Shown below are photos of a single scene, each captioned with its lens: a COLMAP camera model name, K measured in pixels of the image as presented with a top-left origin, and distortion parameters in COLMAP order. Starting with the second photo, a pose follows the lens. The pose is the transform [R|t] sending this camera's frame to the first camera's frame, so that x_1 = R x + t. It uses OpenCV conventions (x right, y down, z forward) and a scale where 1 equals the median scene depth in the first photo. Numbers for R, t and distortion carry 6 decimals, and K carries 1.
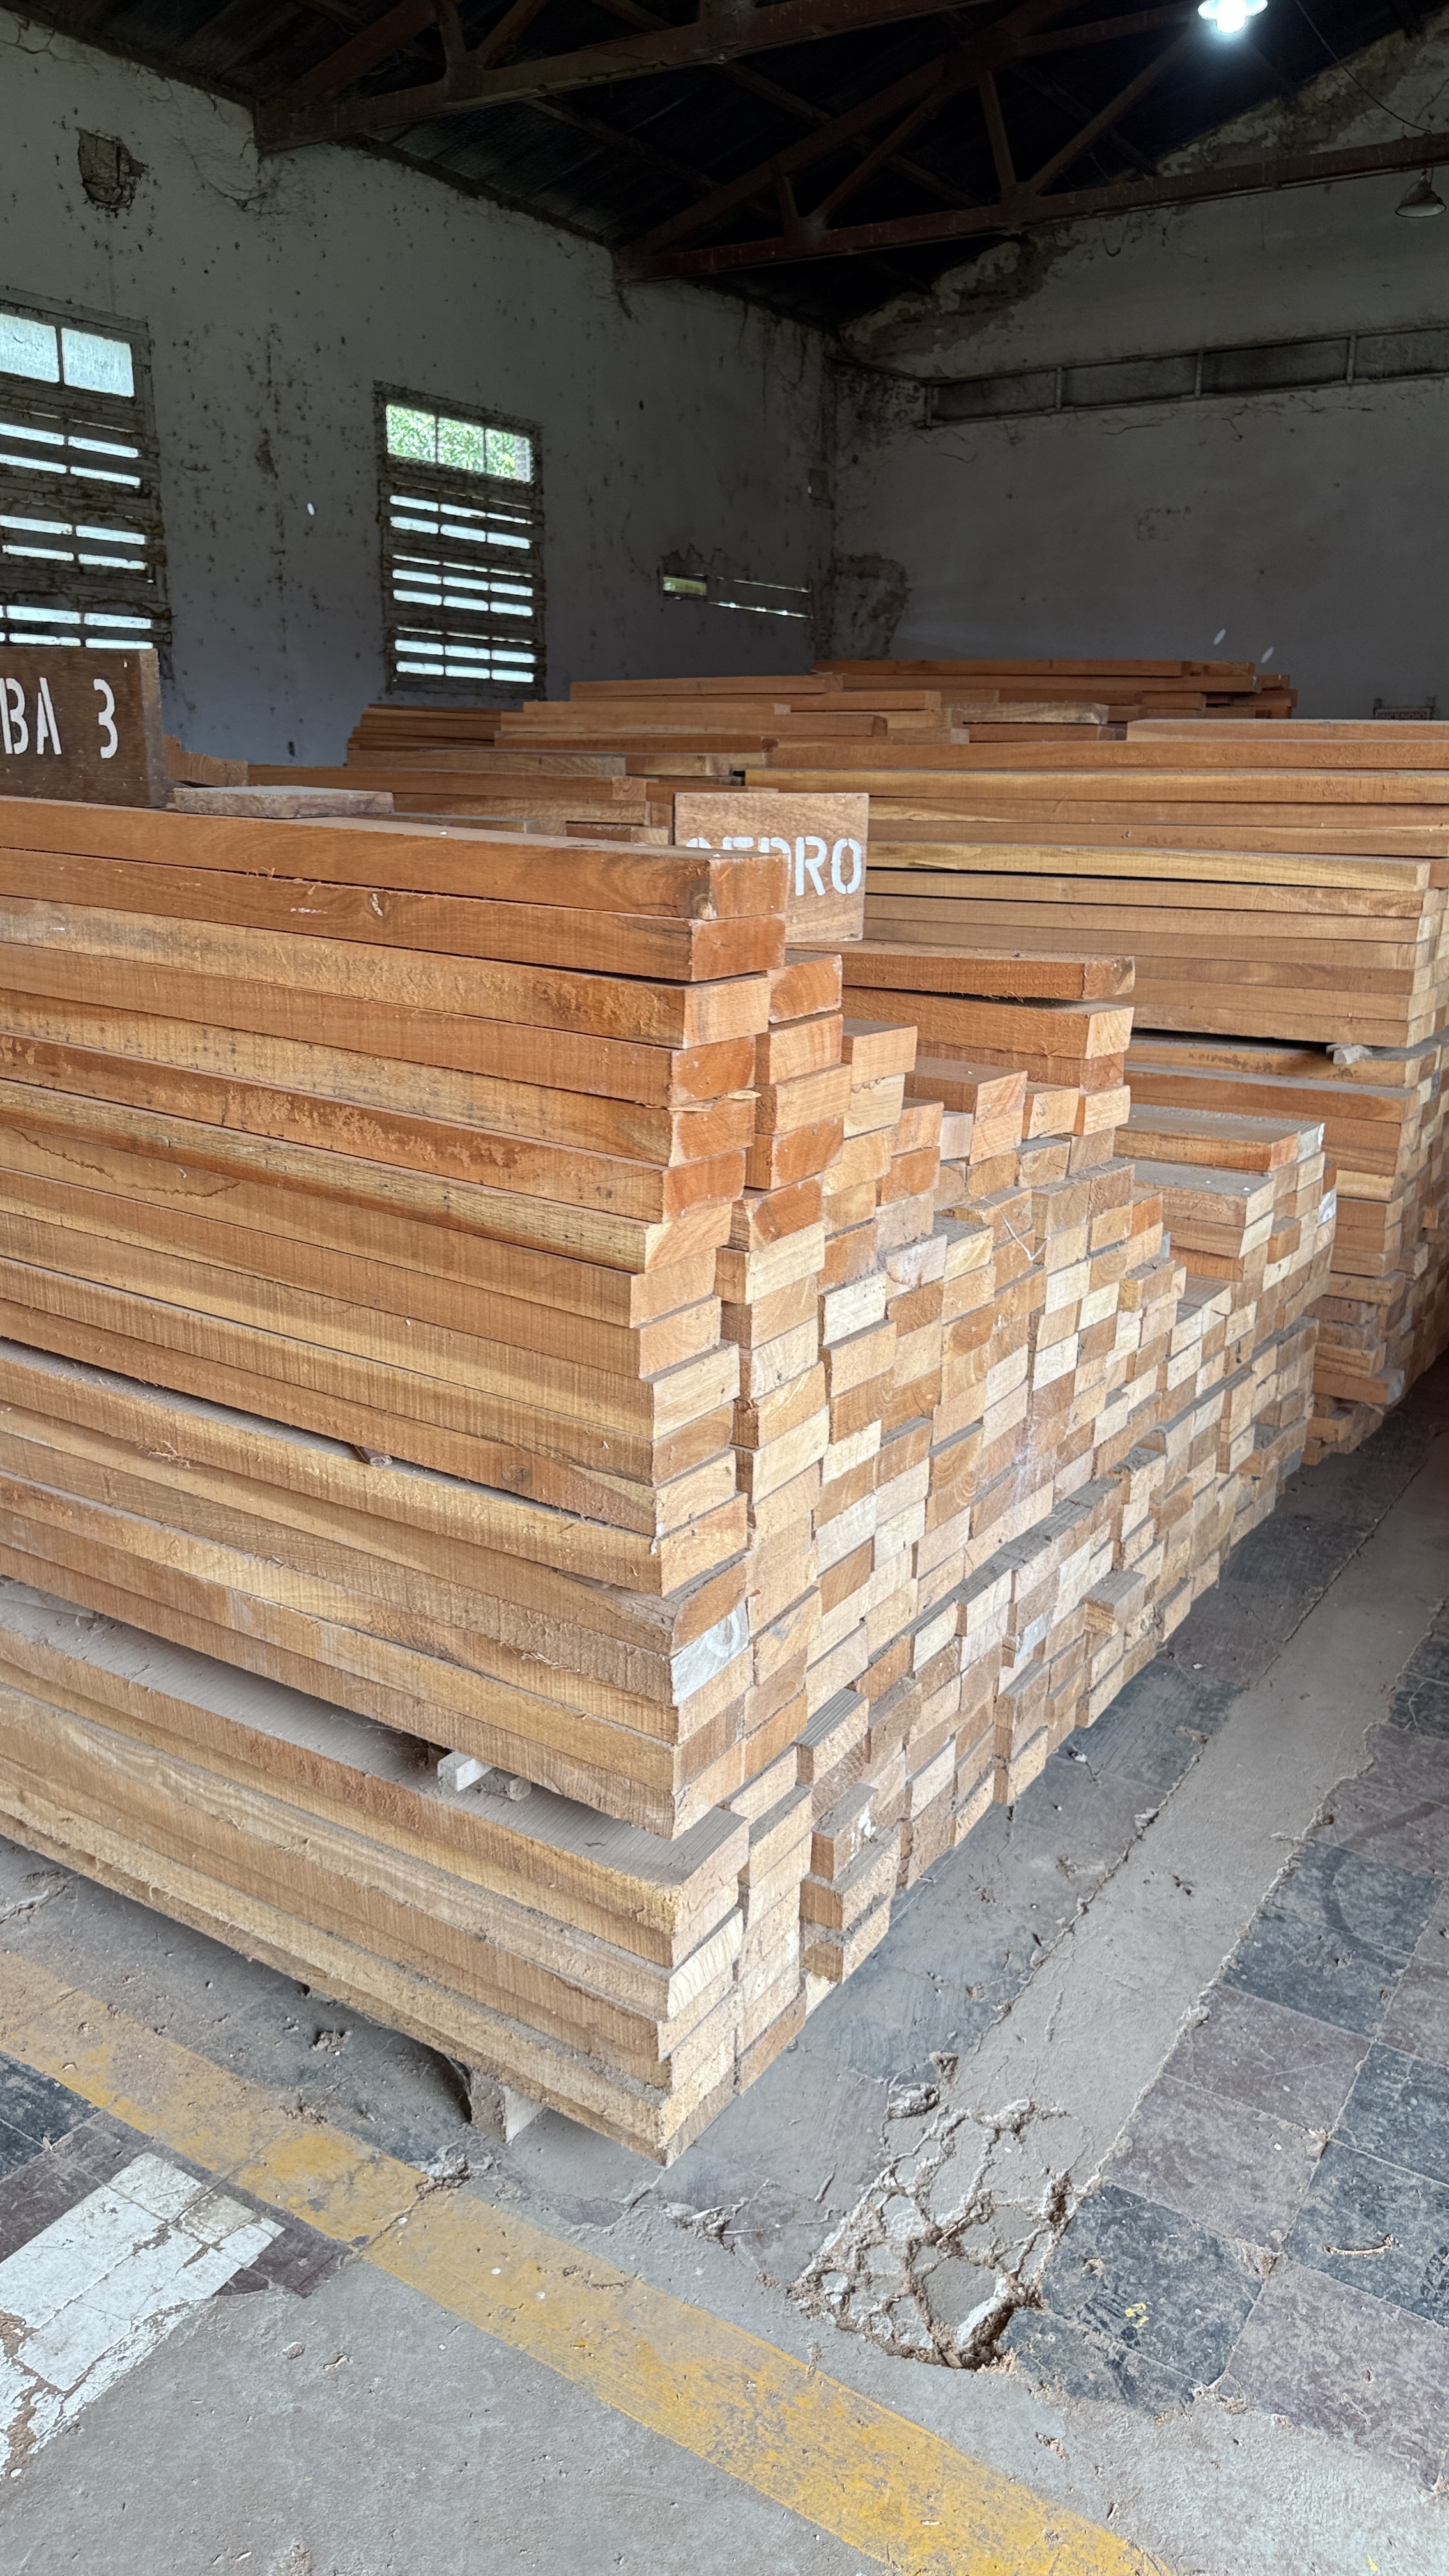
lens RADIAL K [[1824.6, 0, 728.6], [0, 1824.6, 1304.8], [0, 0, 1]] dist [0.038808, -0.047692]
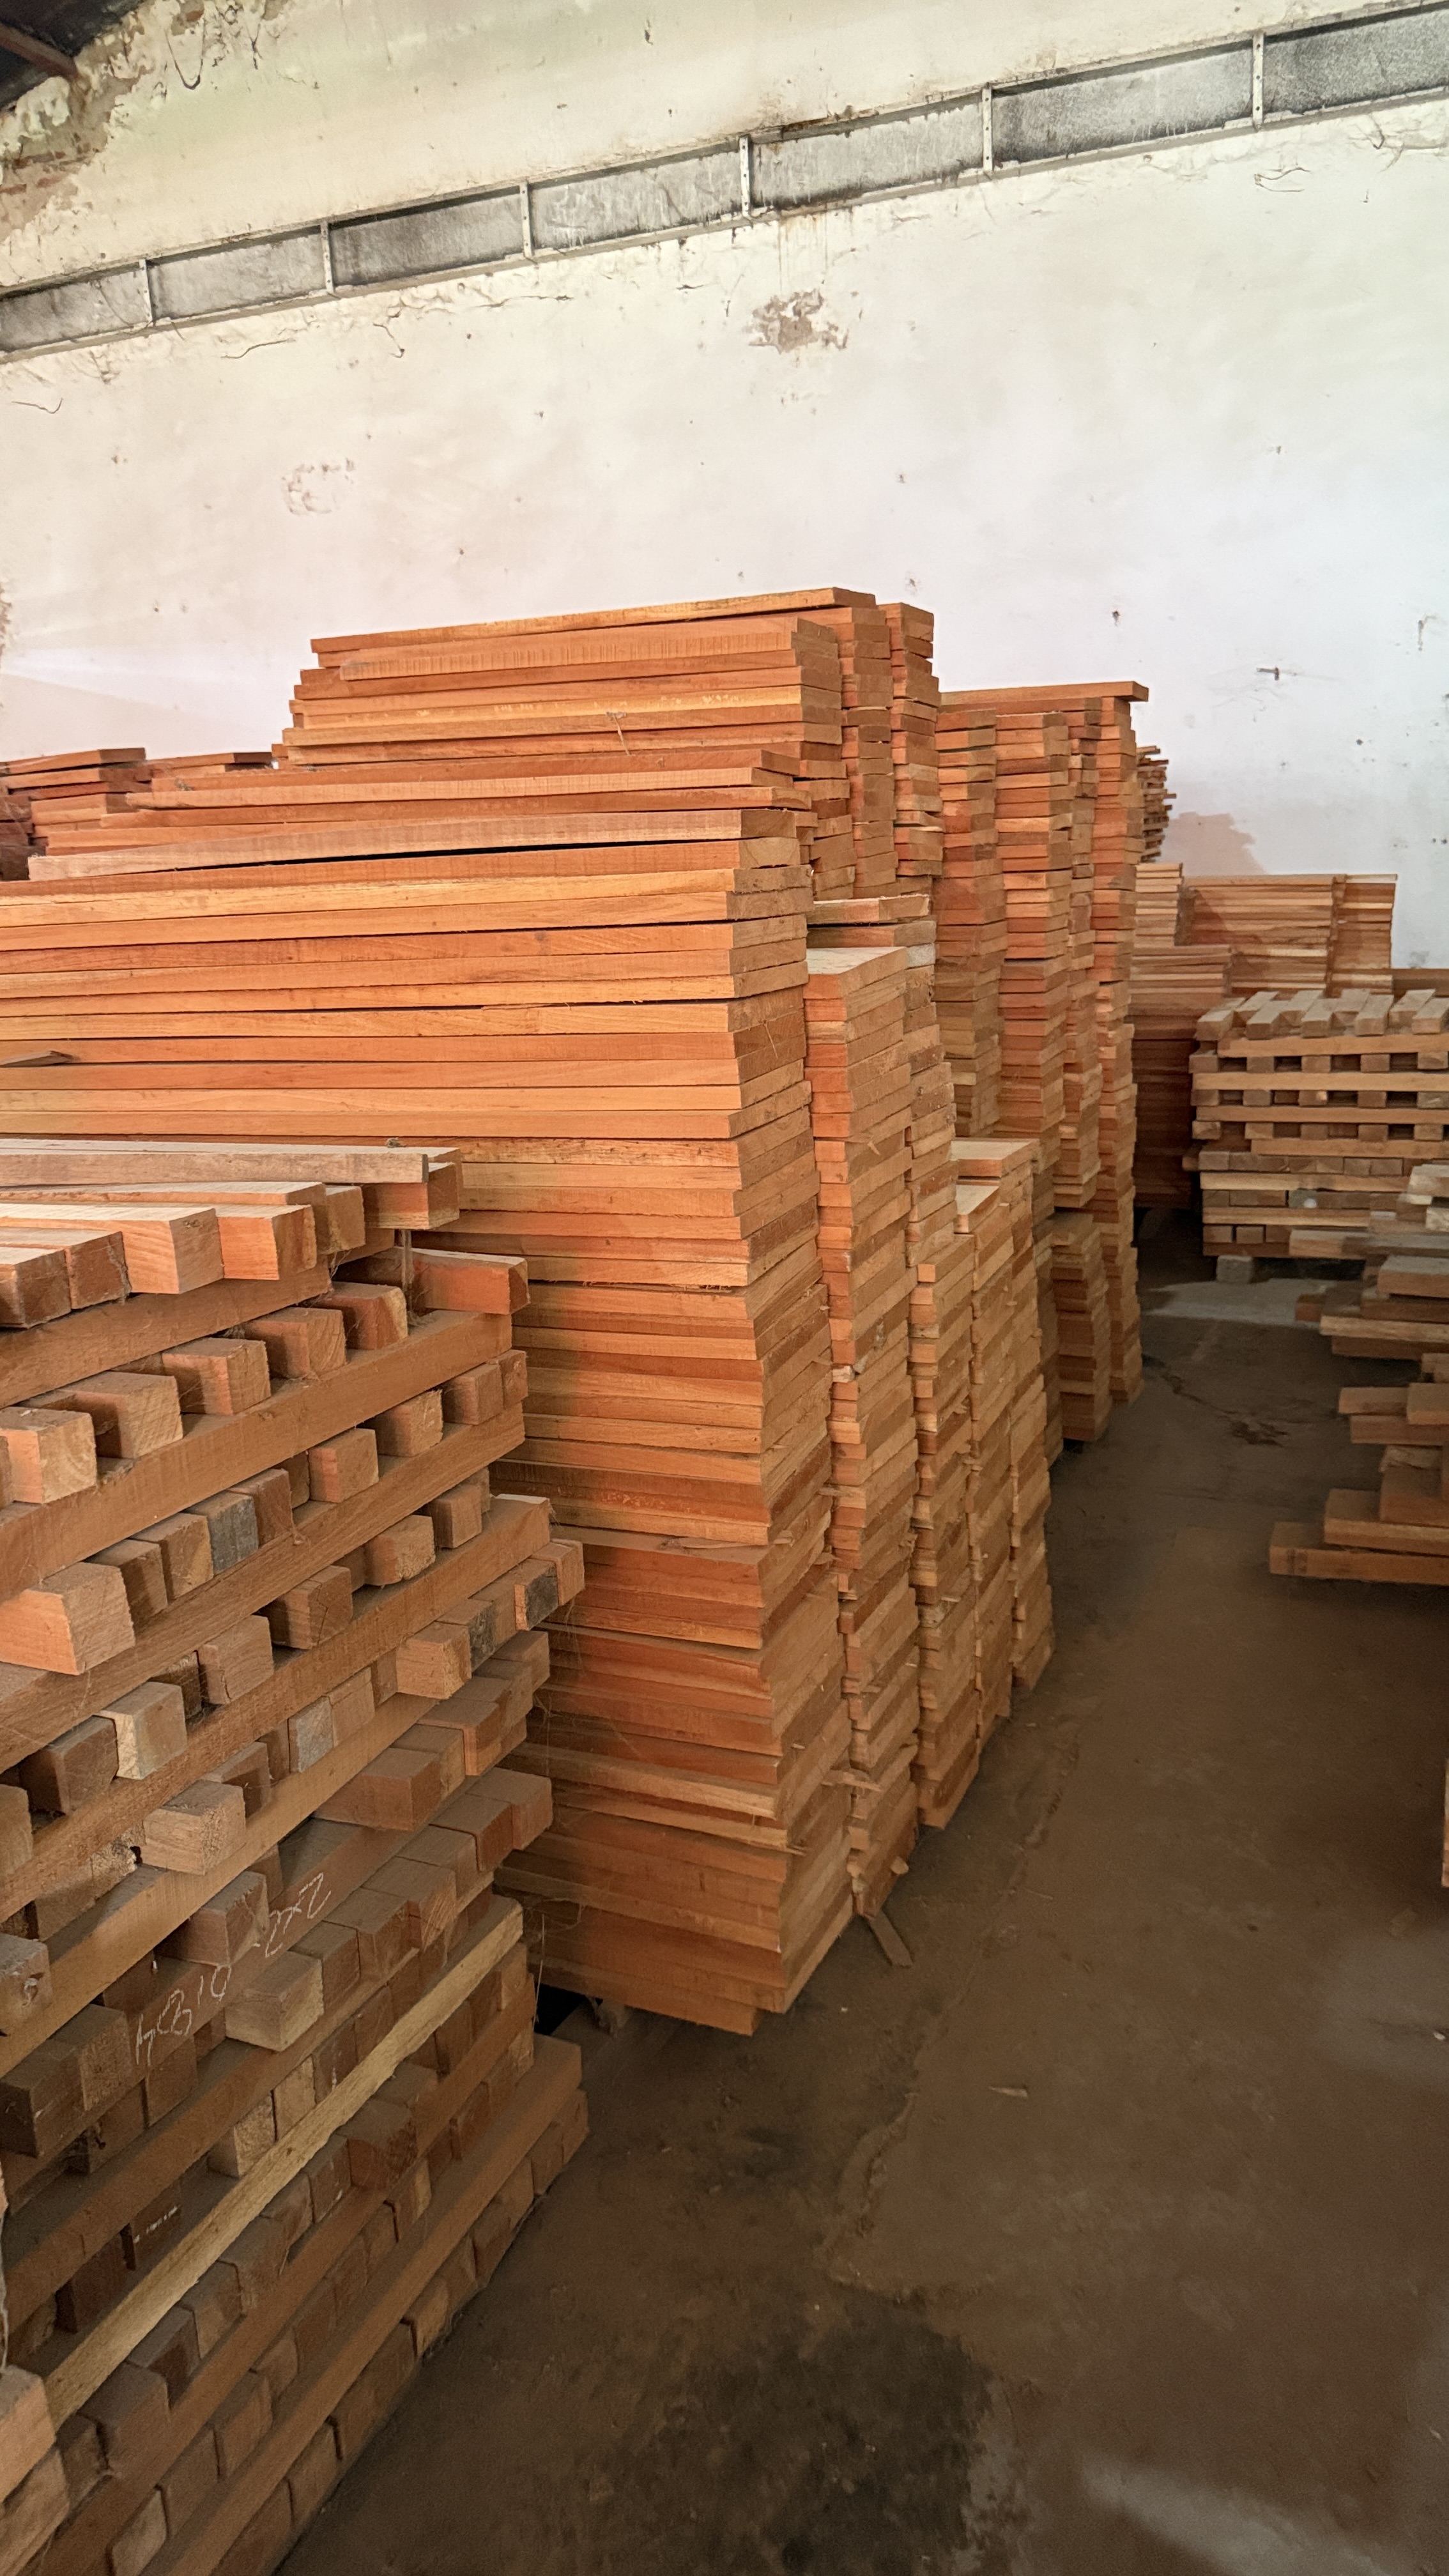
lens RADIAL K [[1824.6, 0, 736.0], [0, 1824.6, 1315.1], [0, 0, 1]] dist [0.038808, -0.047692]
pose [[0.984879, -0.090937, 0.147460, 0.321959], [0.095876, 0.995035, -0.026724, -0.116637], [-0.144298, 0.040457, 0.988707, 0.410332]]
